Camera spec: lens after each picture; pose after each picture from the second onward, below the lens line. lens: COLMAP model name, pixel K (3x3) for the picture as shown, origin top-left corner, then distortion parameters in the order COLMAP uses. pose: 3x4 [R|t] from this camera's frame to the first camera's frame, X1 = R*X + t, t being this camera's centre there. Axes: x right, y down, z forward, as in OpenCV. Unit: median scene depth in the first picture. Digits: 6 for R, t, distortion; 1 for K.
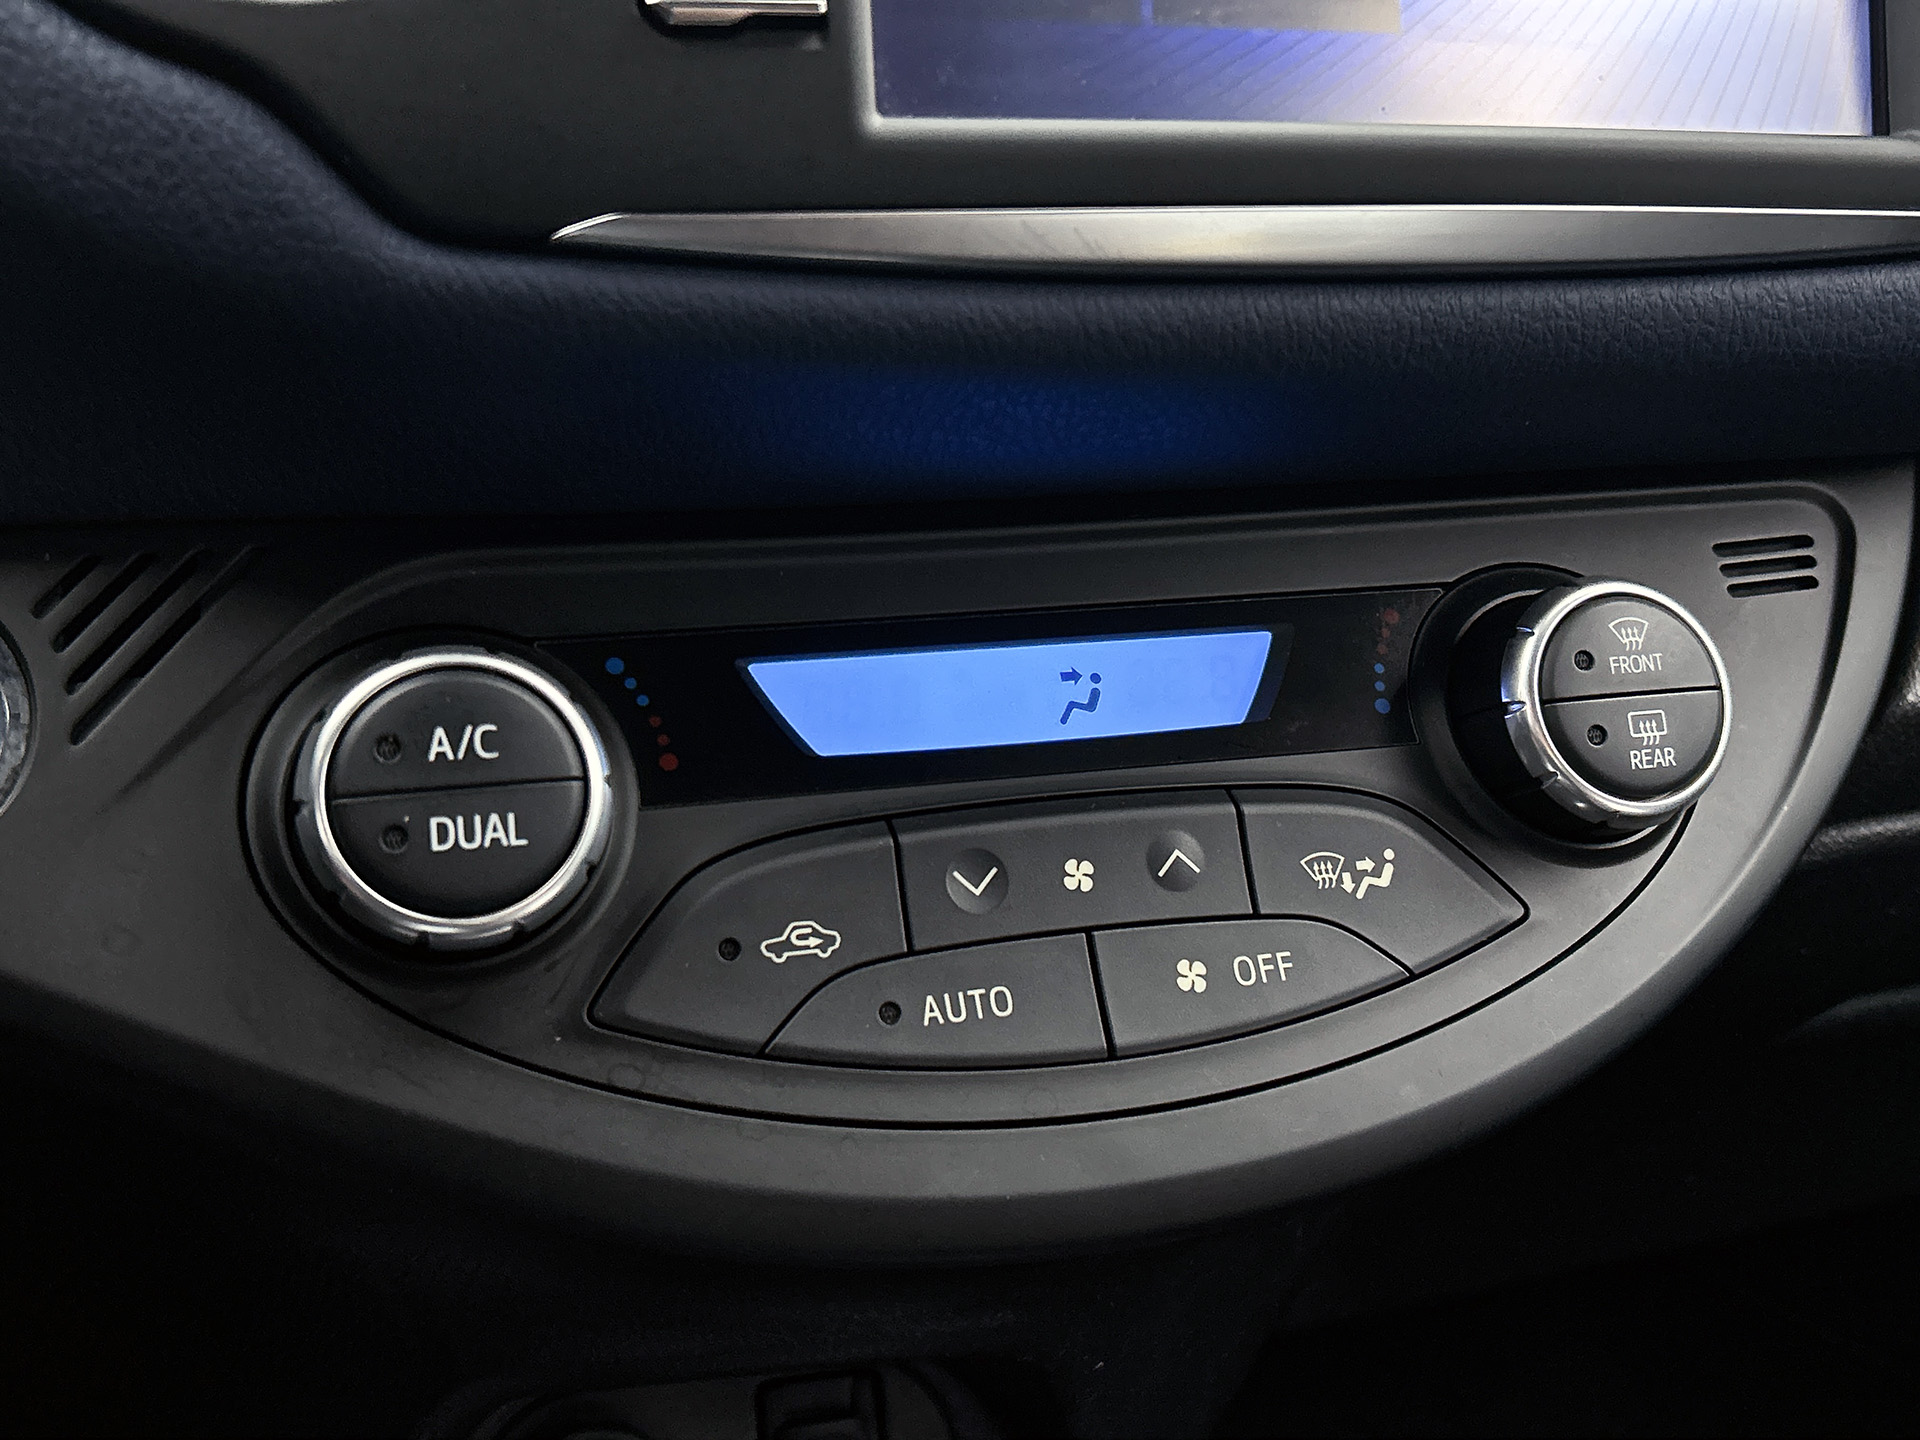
lens RADIAL K [[2148.5, 0, 962.6], [0, 2148.5, 724.4], [0, 0, 1]] dist [-0.011416, 0.000000]
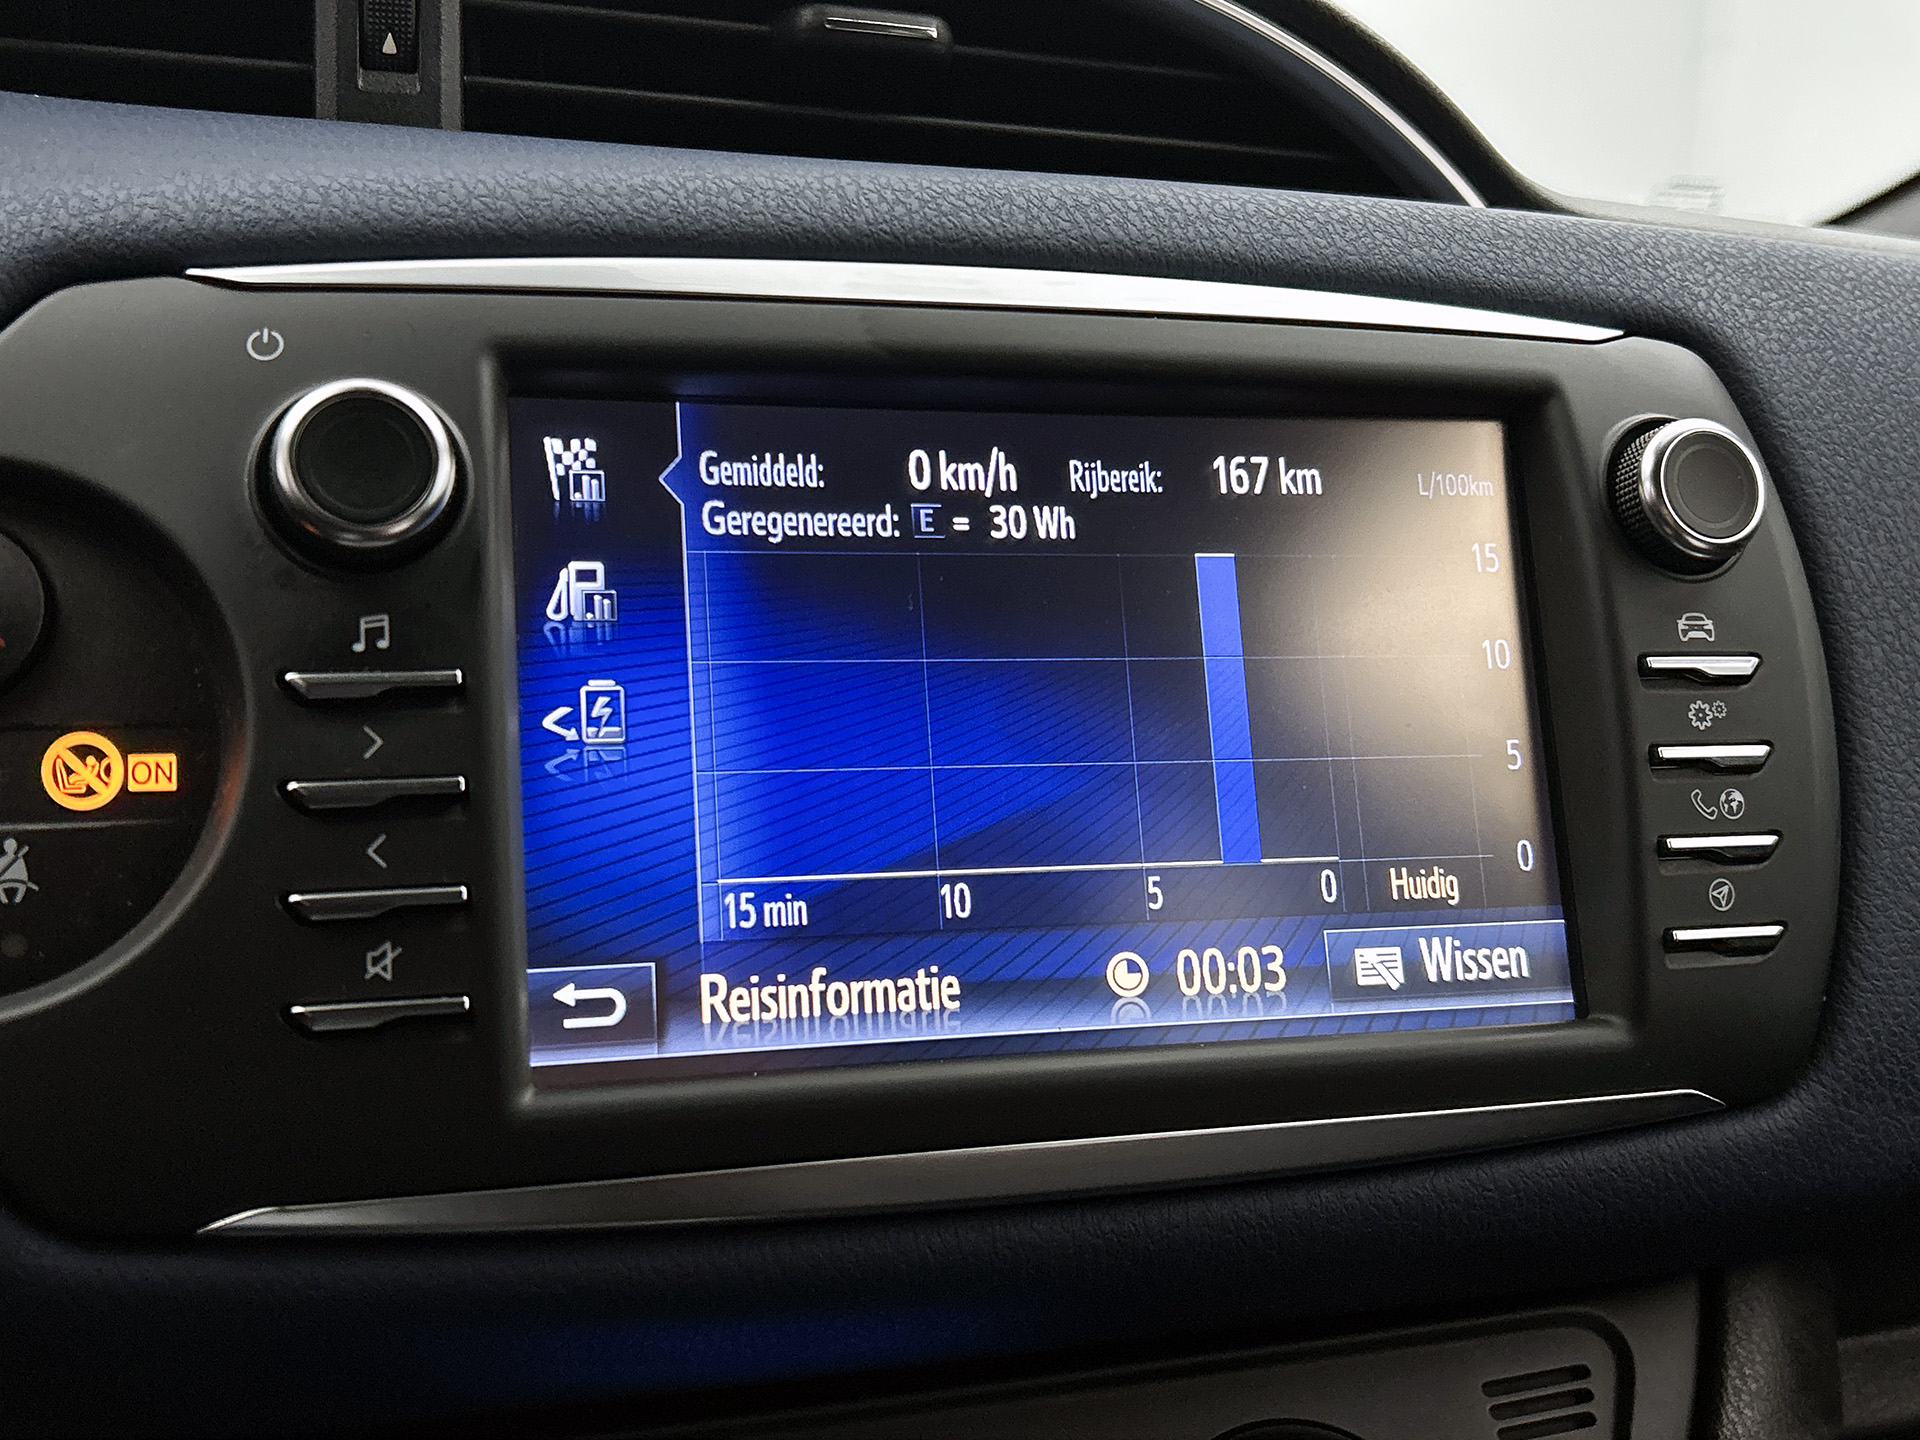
lens RADIAL K [[2148.5, 0, 972.4], [0, 2148.5, 724.6], [0, 0, 1]] dist [-0.011416, 0.000000]
pose [[0.999609, -0.018519, -0.020946, 0.172199], [0.013481, 0.975583, -0.219218, -0.198959], [0.024494, 0.218849, 0.975451, -0.028960]]
